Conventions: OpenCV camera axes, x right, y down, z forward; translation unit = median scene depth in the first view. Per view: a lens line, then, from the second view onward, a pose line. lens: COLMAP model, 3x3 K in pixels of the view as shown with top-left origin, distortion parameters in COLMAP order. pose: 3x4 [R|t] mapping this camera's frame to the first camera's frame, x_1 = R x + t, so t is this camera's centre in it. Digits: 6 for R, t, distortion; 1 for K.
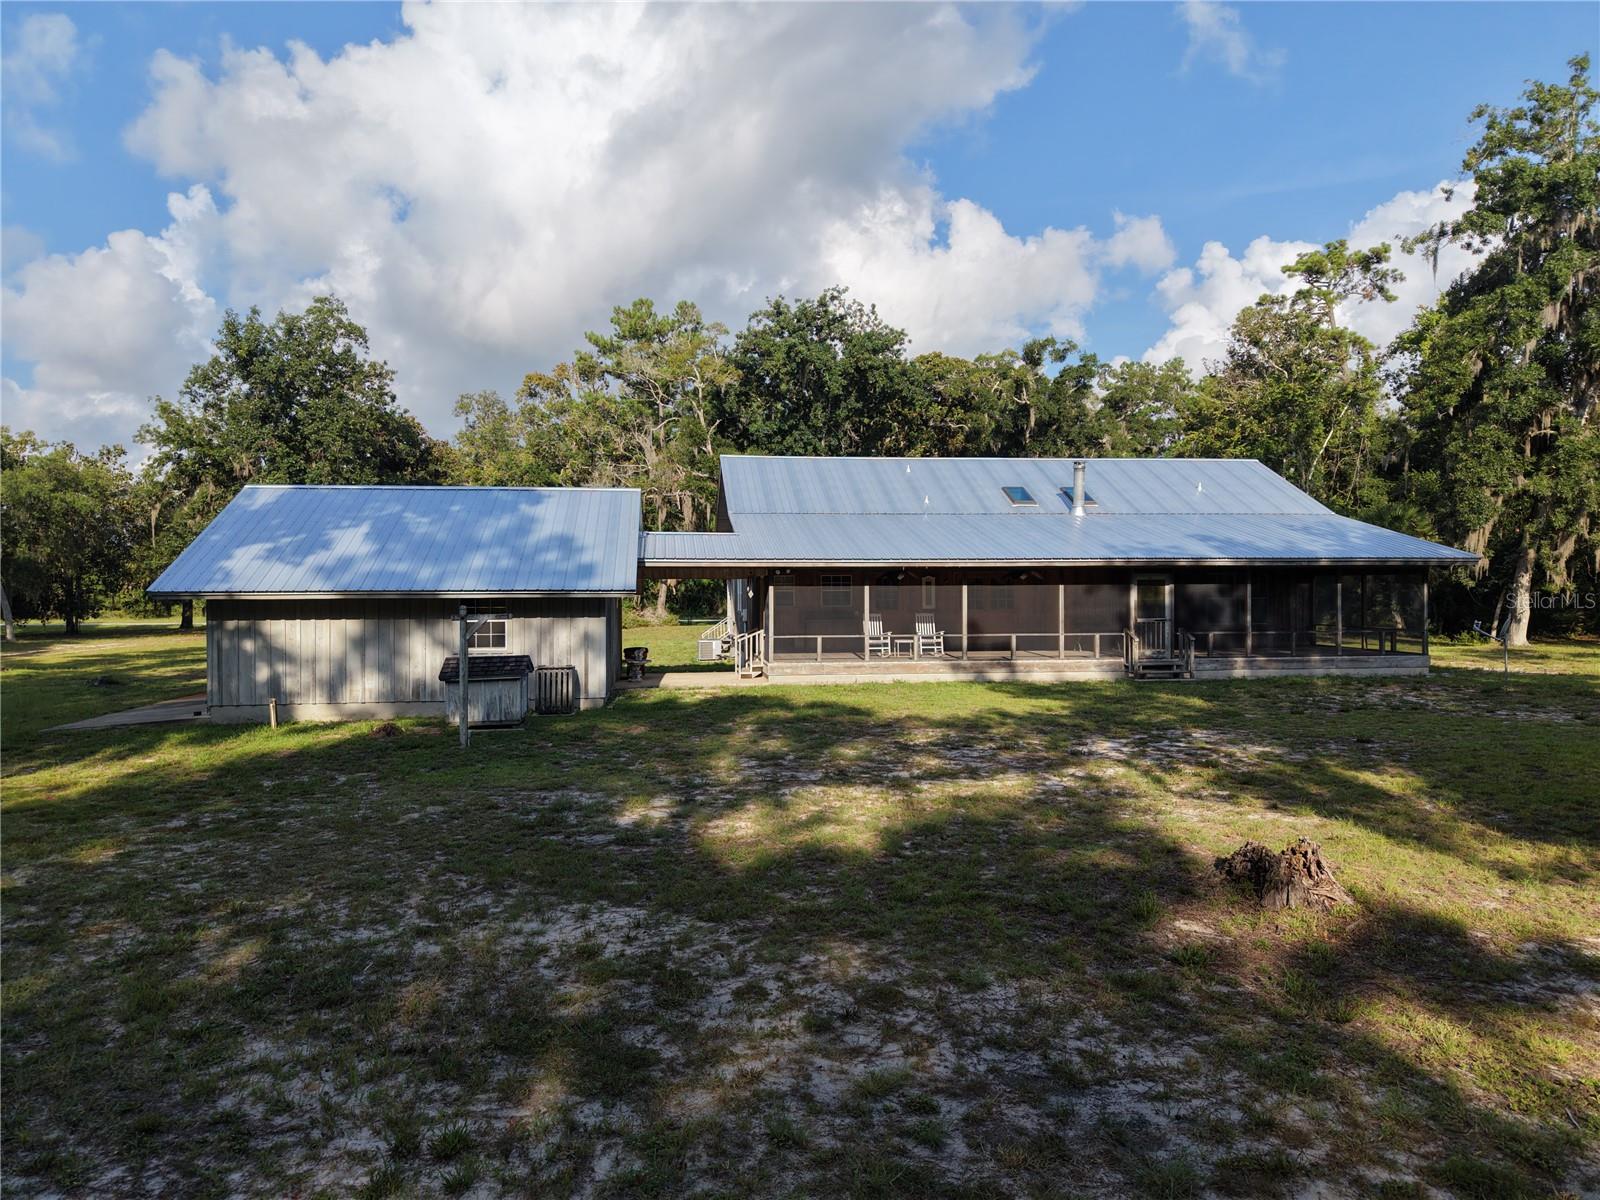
lens RADIAL K [[1093.0, 0, 799.7], [0, 1093.0, 593.0], [0, 0, 1]] dist [-0.000442, -0.005546]
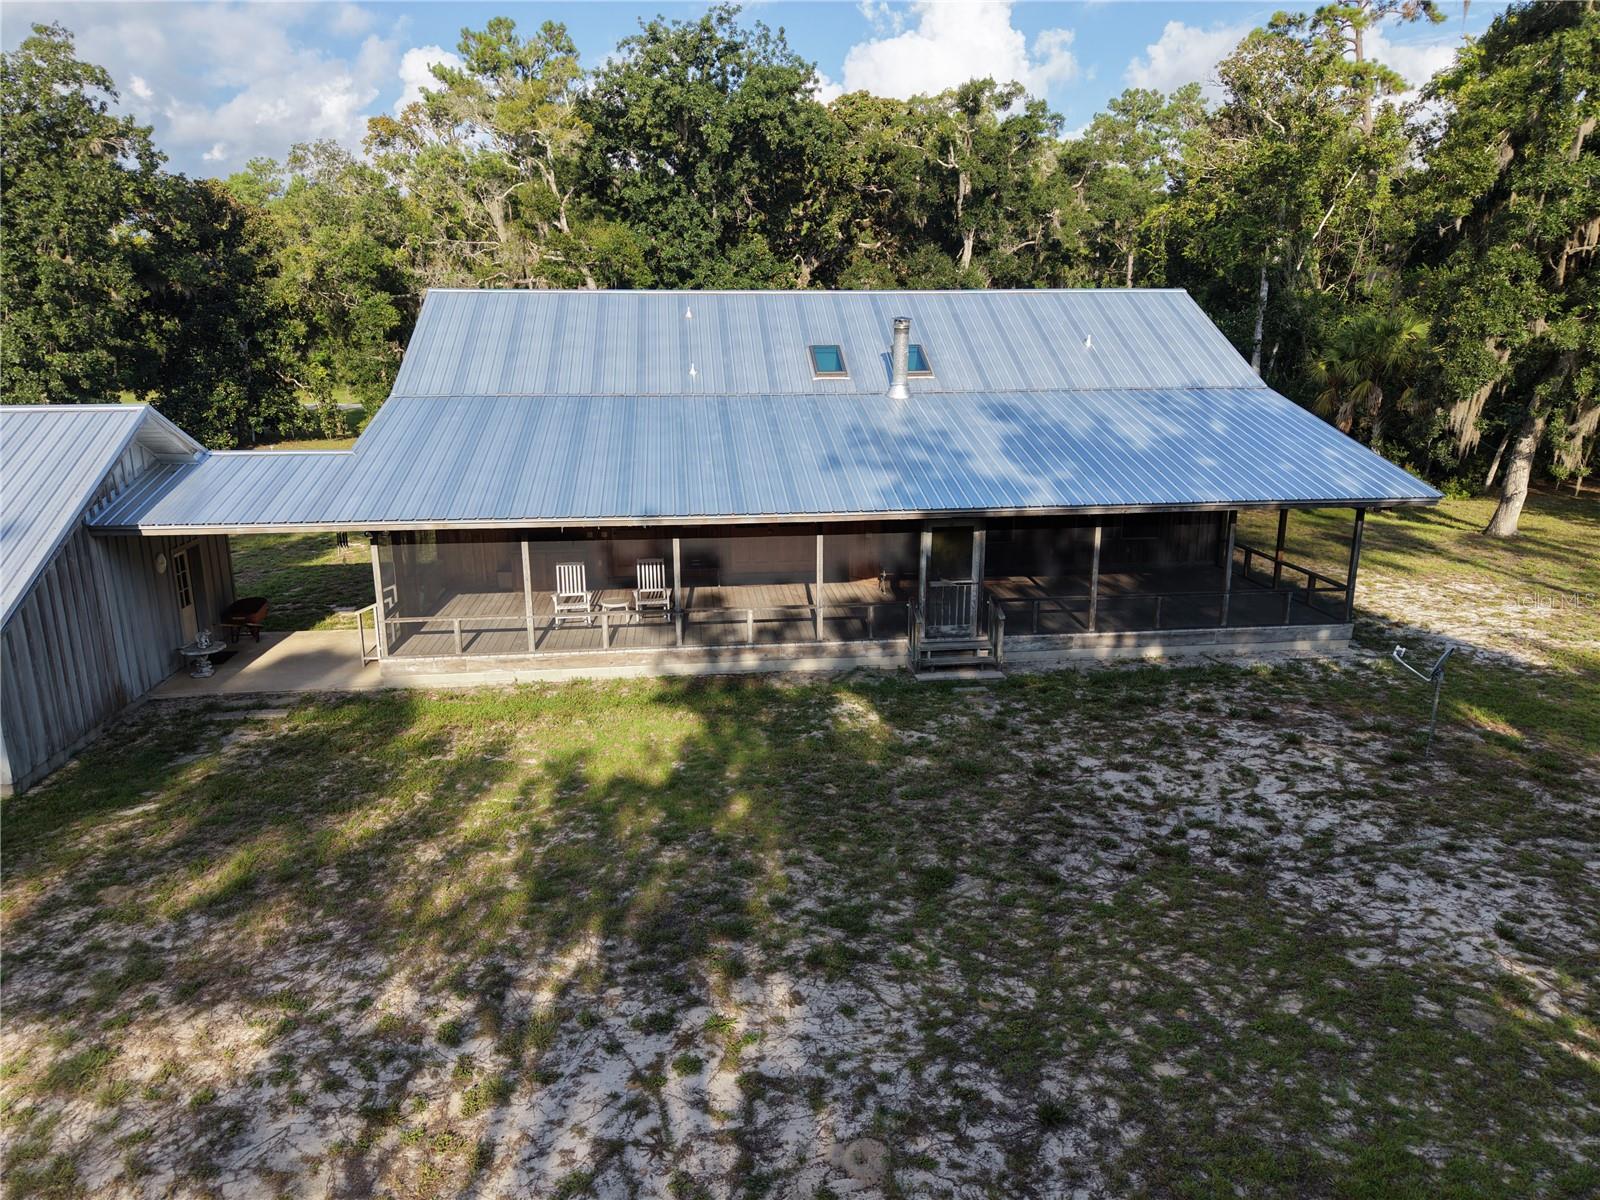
lens RADIAL K [[1093.0, 0, 802.0], [0, 1093.0, 604.4], [0, 0, 1]] dist [-0.000442, -0.005546]
pose [[0.999947, 0.005750, -0.008525, 0.105259], [-0.003483, 0.969446, 0.245279, -0.059445], [0.009675, -0.245236, 0.969415, 0.146619]]
